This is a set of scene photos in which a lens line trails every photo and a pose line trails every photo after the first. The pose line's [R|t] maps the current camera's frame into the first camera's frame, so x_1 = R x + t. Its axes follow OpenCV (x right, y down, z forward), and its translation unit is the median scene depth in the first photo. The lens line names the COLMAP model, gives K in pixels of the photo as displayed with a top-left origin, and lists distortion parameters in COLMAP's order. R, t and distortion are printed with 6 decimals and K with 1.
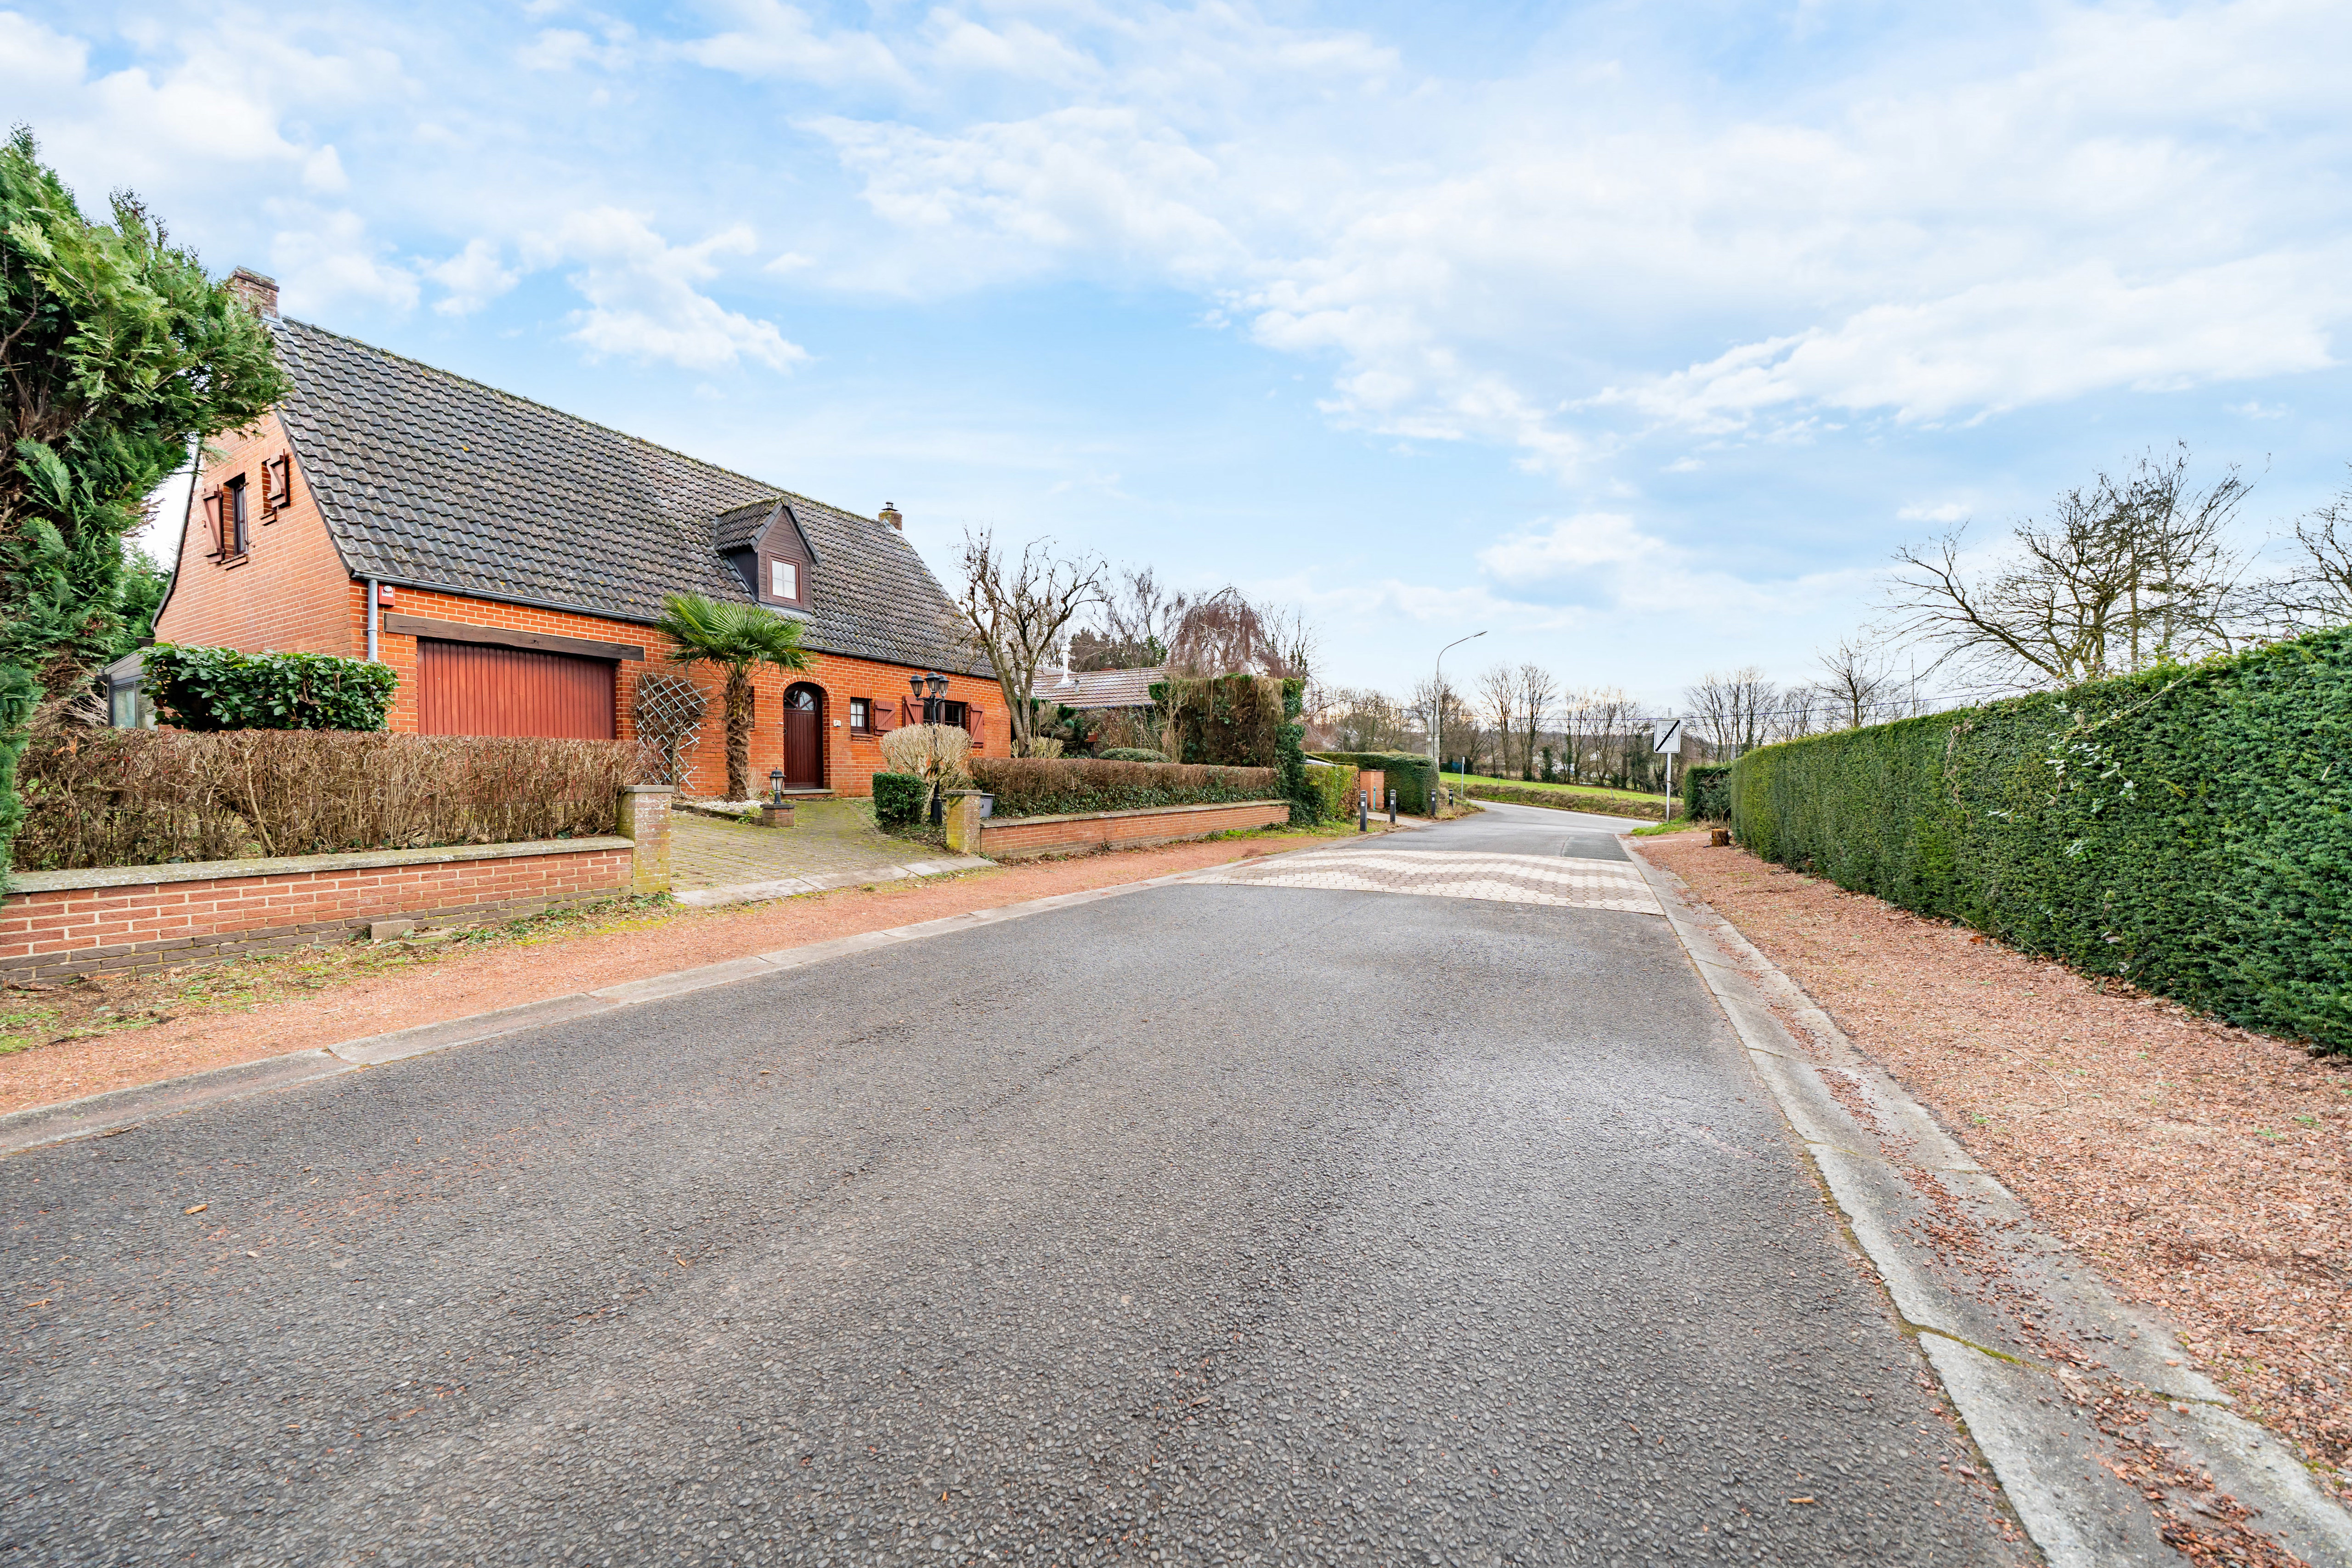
lens RADIAL K [[794.9, 0, 1166.2], [0, 794.9, 785.4], [0, 0, 1]] dist [0.002122, -0.000346]
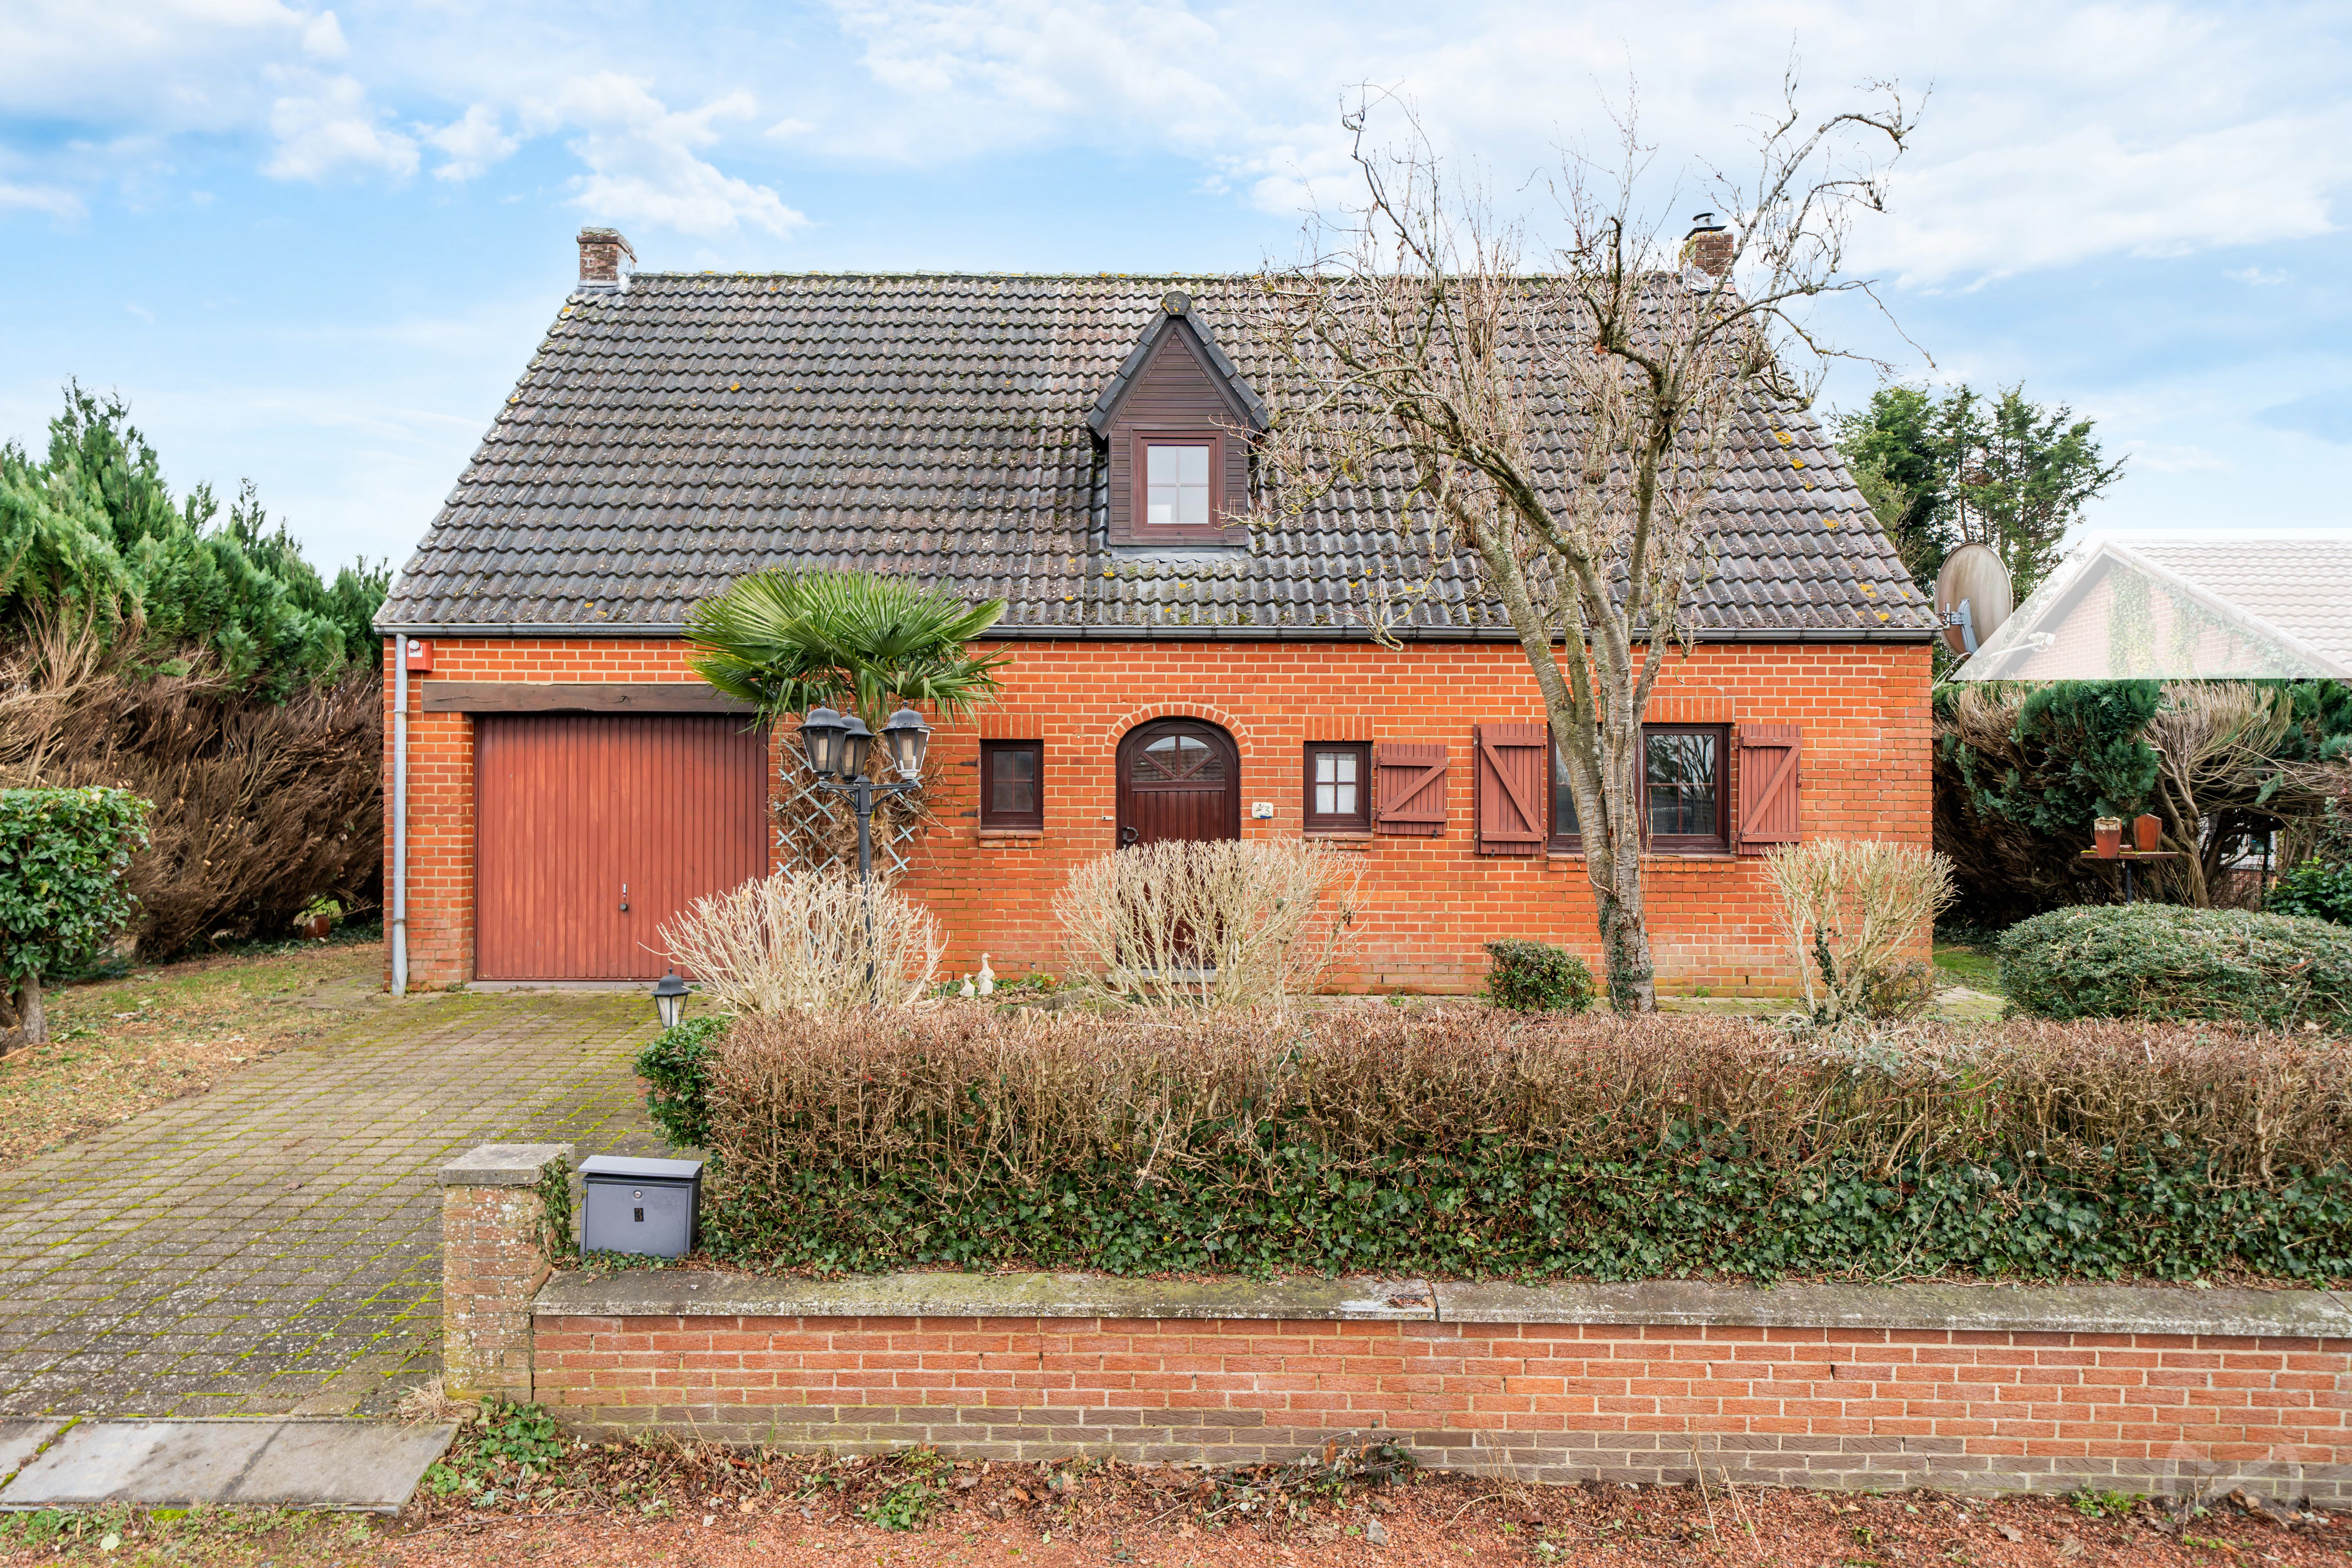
lens RADIAL K [[1363.5, 0, 1180.0], [0, 1363.5, 792.0], [0, 0, 1]] dist [0.036074, 0.000255]
pose [[0.482756, -0.012947, -0.875659, 0.255798], [-0.014779, 0.999628, -0.022927, -0.105240], [0.875630, 0.024009, 0.482385, 0.934358]]
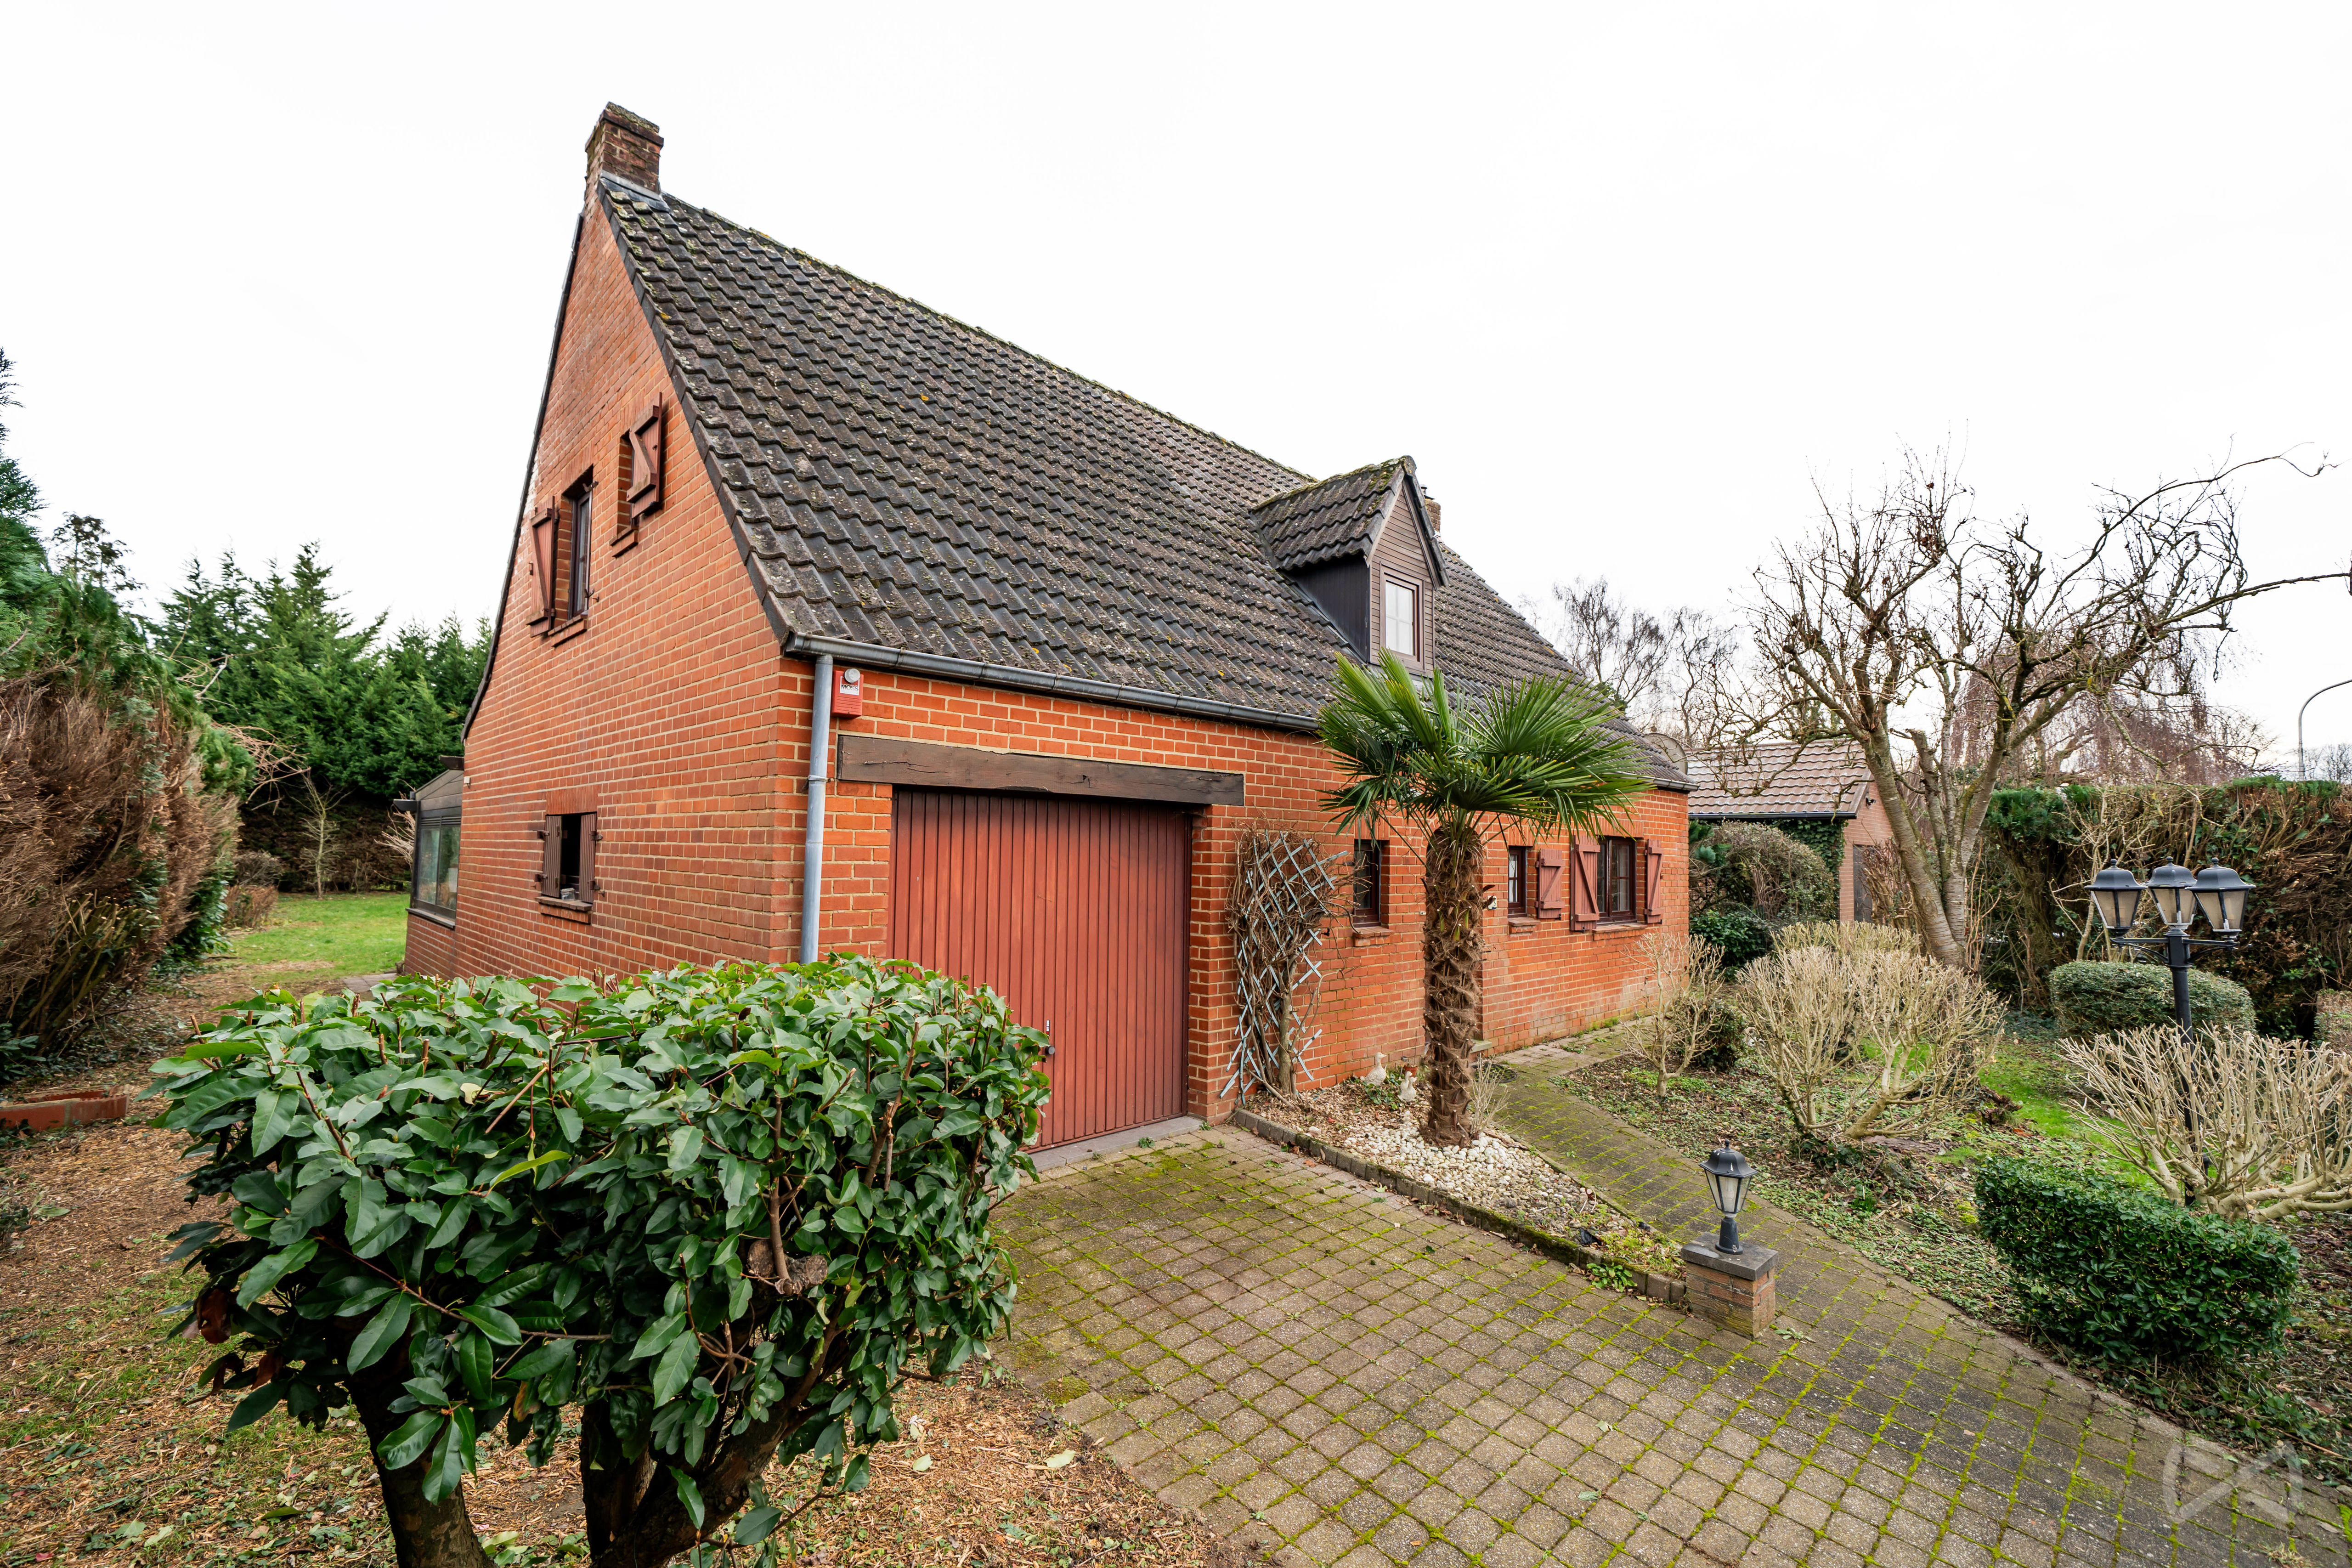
lens RADIAL K [[986.0, 0, 1185.3], [0, 986.0, 792.6], [0, 0, 1]] dist [-0.001648, -0.000085]
pose [[0.956123, 0.002029, -0.292958, -0.620288], [-0.023842, 0.997198, -0.070908, -0.145123], [0.291993, 0.074782, 0.953492, 0.534823]]
